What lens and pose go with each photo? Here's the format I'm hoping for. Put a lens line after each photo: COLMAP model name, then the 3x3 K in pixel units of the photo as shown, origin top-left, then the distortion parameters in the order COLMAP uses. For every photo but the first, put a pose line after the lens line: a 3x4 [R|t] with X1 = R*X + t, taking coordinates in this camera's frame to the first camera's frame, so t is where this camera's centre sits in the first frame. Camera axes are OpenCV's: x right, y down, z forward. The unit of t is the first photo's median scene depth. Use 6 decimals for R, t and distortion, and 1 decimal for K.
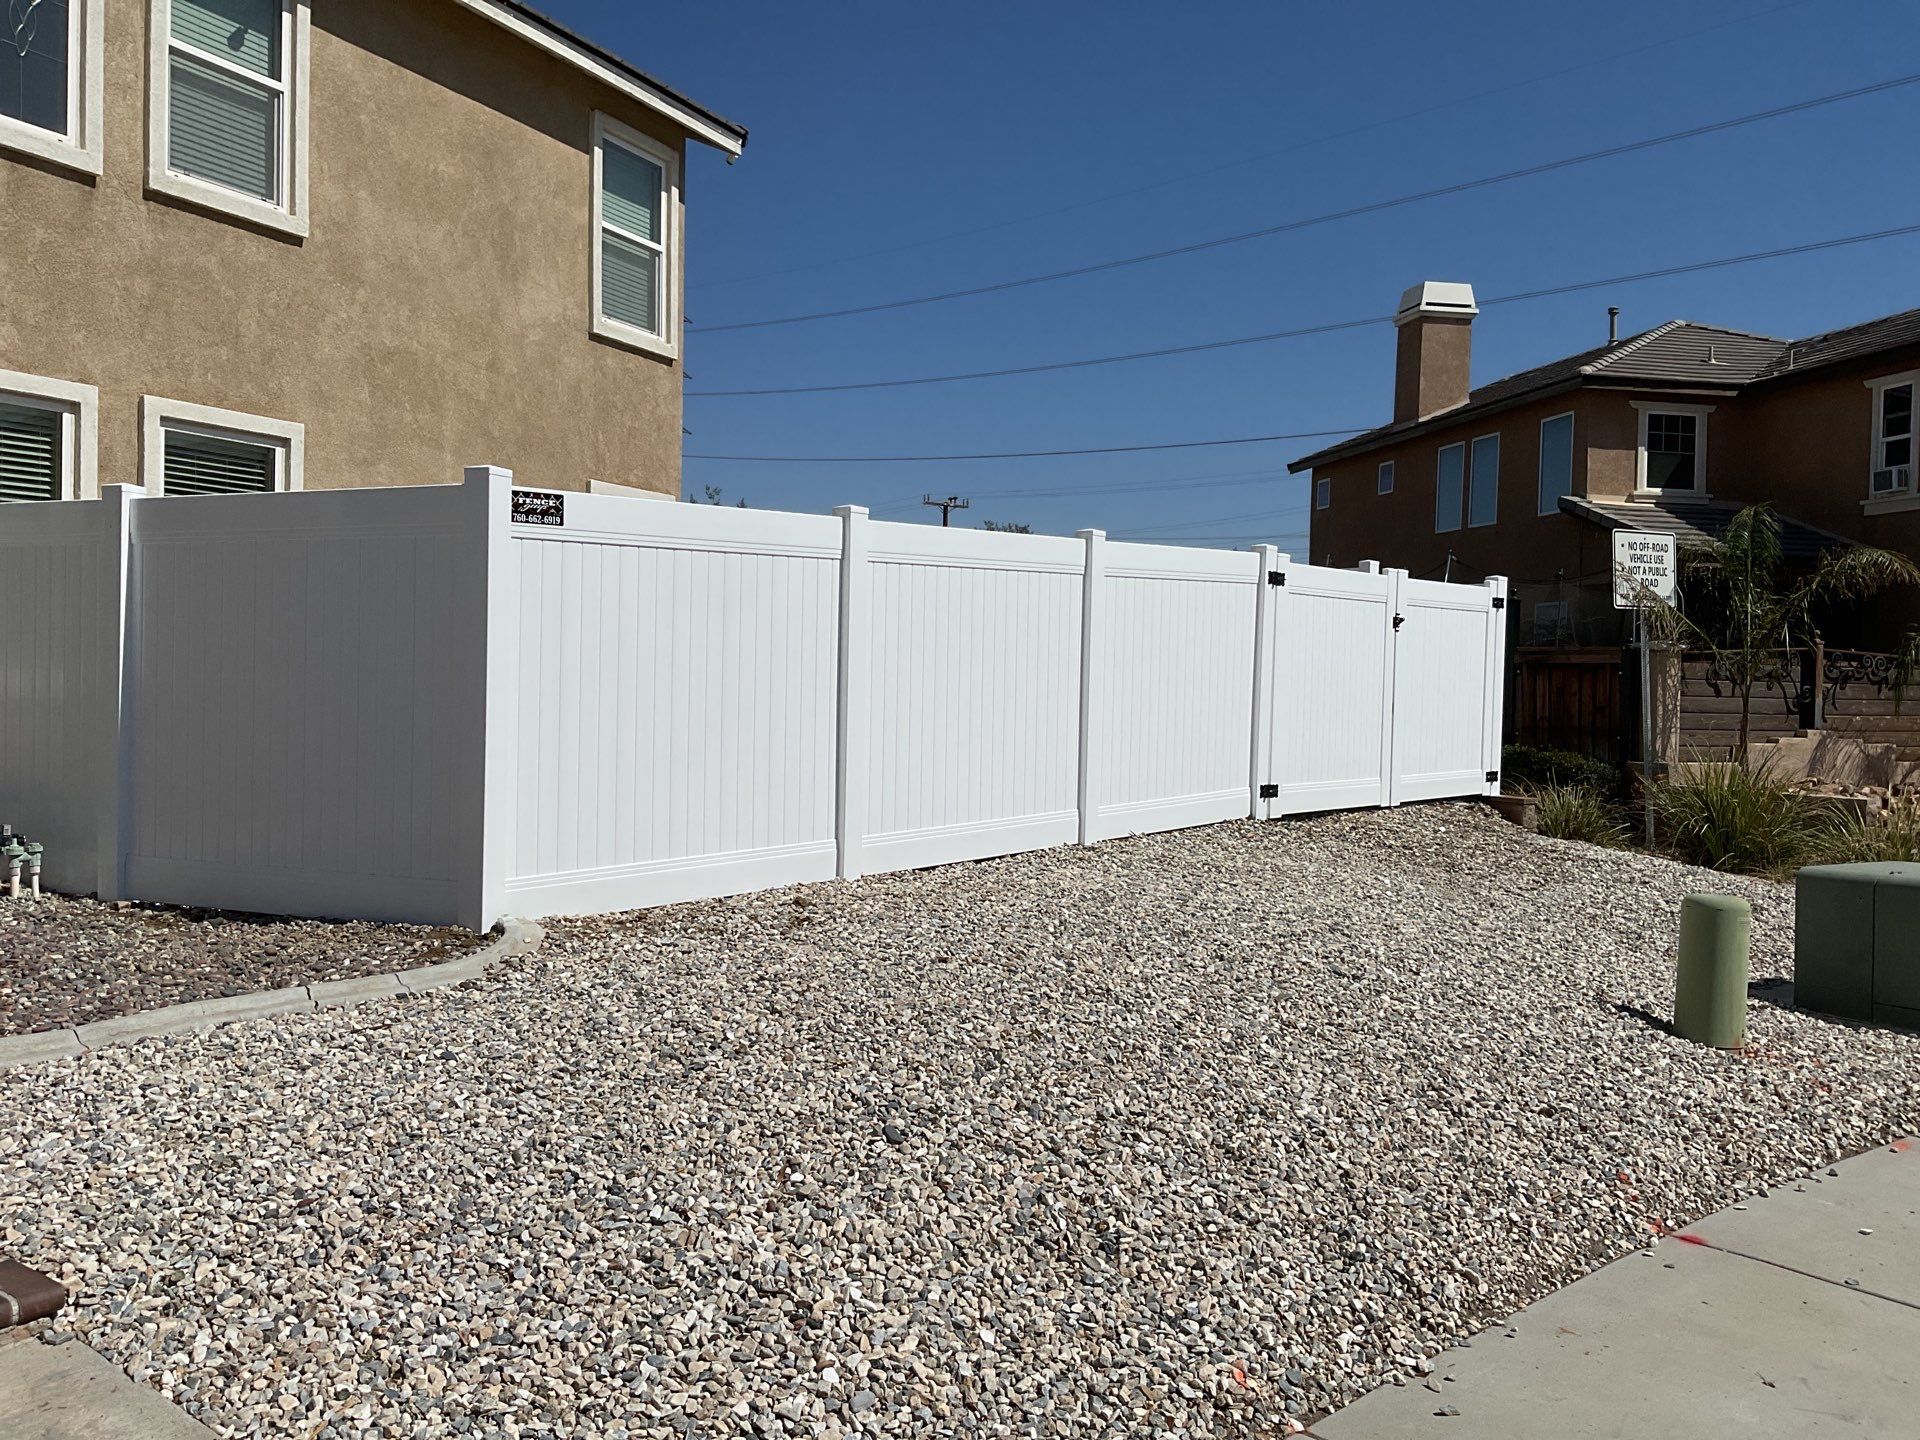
lens RADIAL K [[1587.6, 0, 962.7], [0, 1587.6, 709.3], [0, 0, 1]] dist [0.101262, -0.190606]
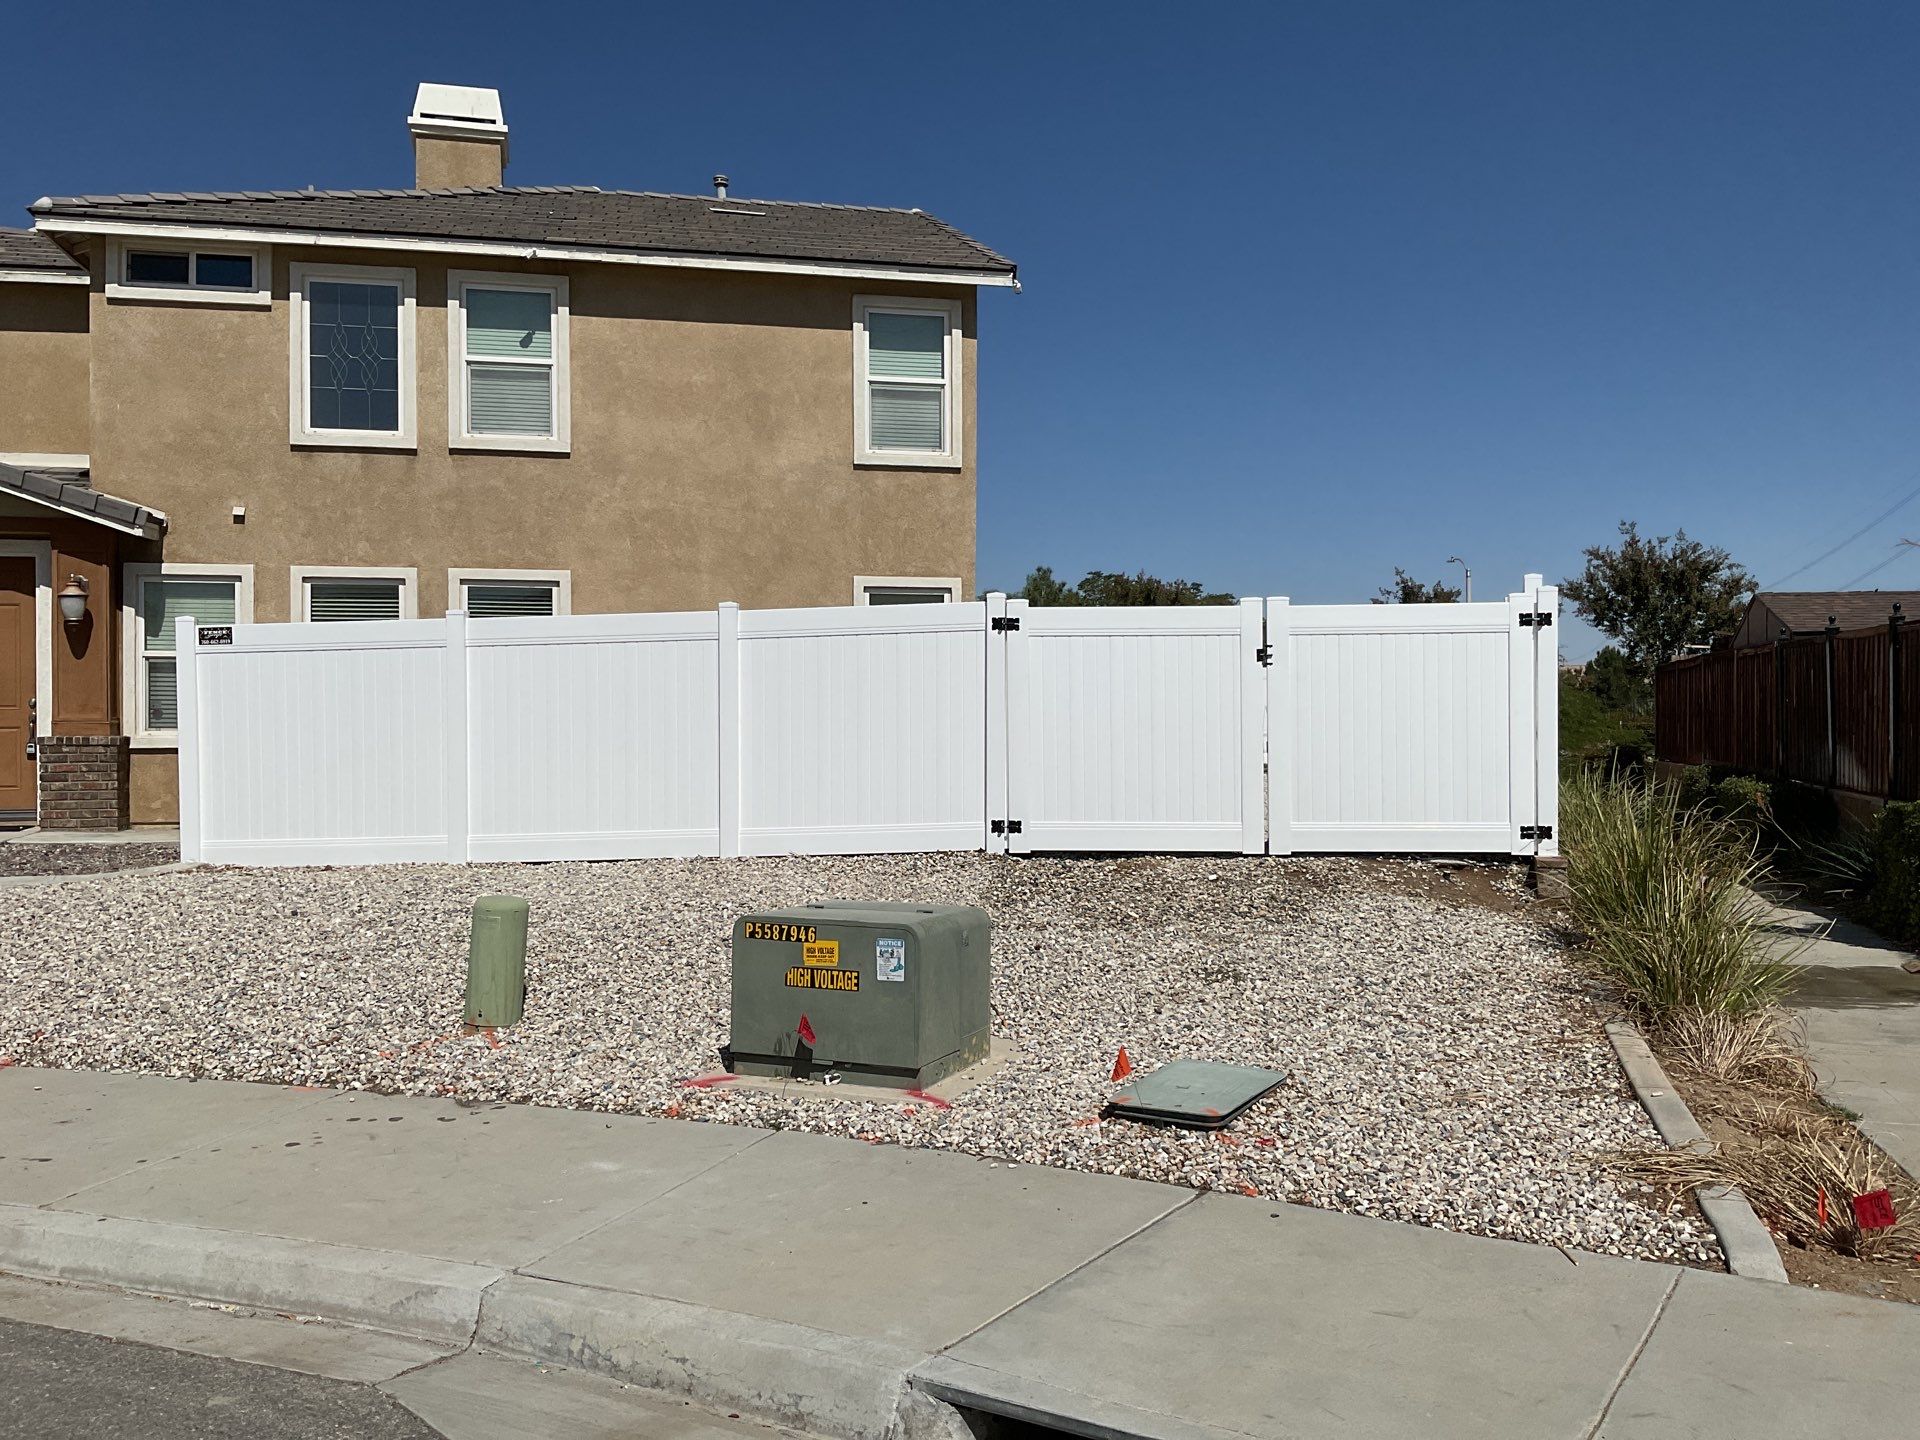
lens RADIAL K [[1587.6, 0, 962.7], [0, 1587.6, 709.3], [0, 0, 1]] dist [0.101262, -0.190606]
pose [[0.612986, -0.025859, -0.789671, 0.933829], [-0.001978, 0.999411, -0.034262, 0.009236], [0.790091, 0.022564, 0.612574, 0.312696]]
